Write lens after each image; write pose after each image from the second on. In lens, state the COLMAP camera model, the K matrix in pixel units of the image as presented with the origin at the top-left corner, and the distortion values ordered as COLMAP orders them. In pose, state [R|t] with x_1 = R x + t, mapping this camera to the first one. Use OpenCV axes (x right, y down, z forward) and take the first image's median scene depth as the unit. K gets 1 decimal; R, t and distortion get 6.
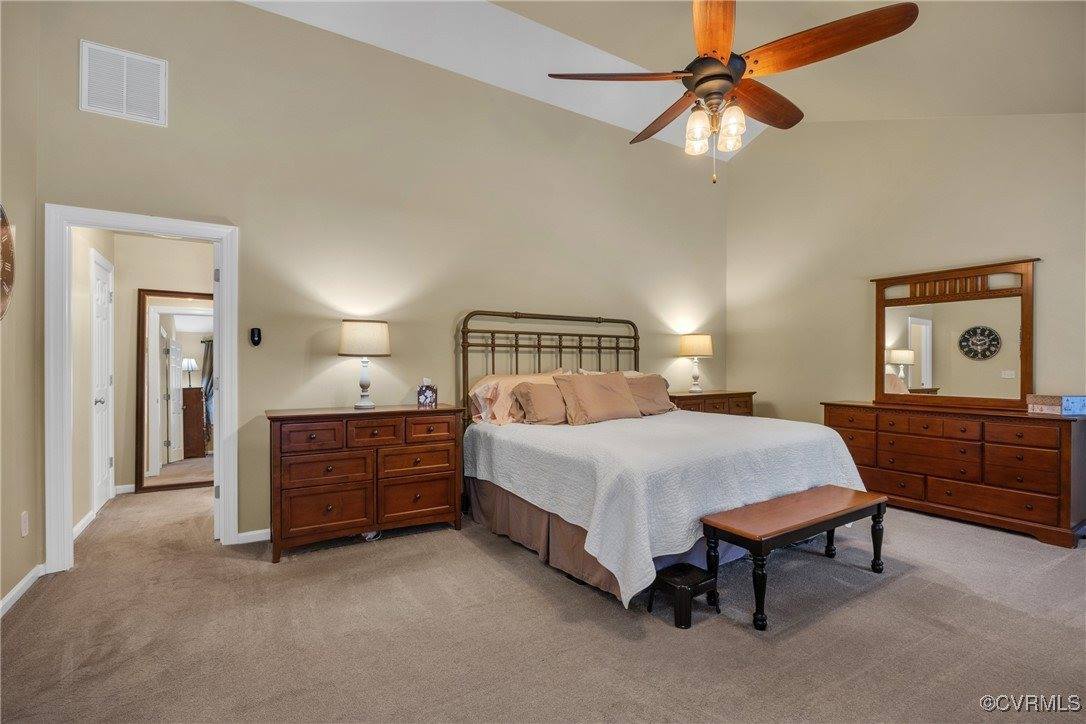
lens RADIAL K [[469.6, 0, 543.0], [0, 469.6, 362.0], [0, 0, 1]] dist [-0.001454, -0.000155]
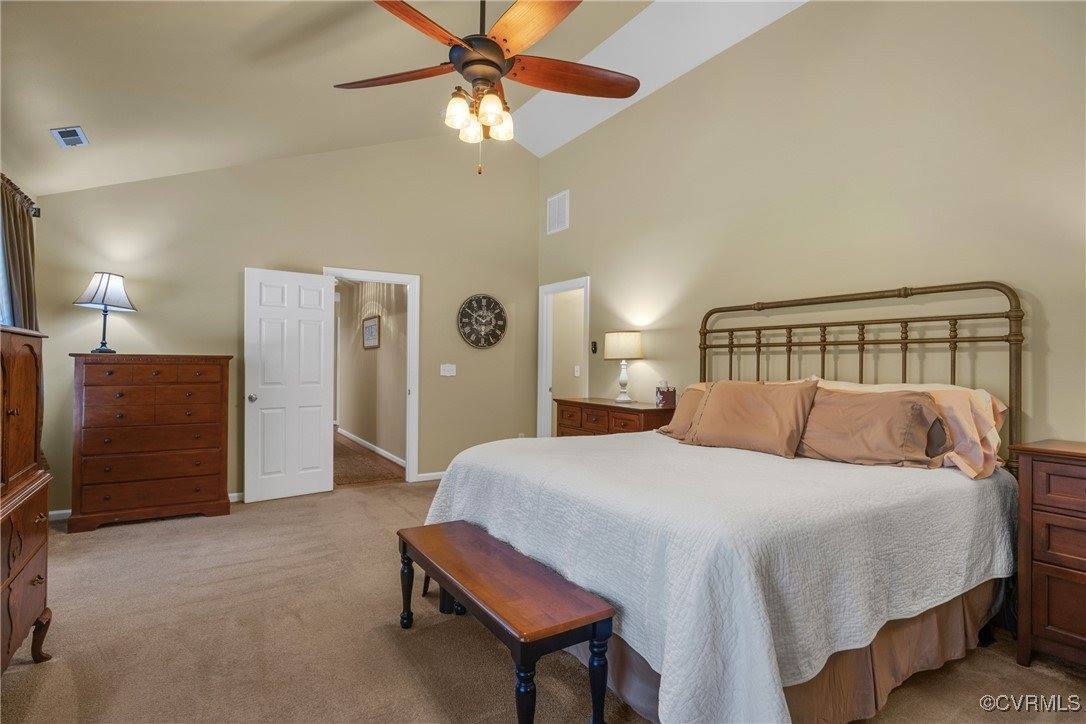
lens RADIAL K [[536.7, 0, 550.0], [0, 536.7, 365.8], [0, 0, 1]] dist [-0.005616, -0.000805]
pose [[0.052117, 0.003881, -0.998633, 0.882662], [-0.004260, 0.999984, 0.003664, -0.001379], [0.998632, 0.004064, 0.052132, 0.635062]]
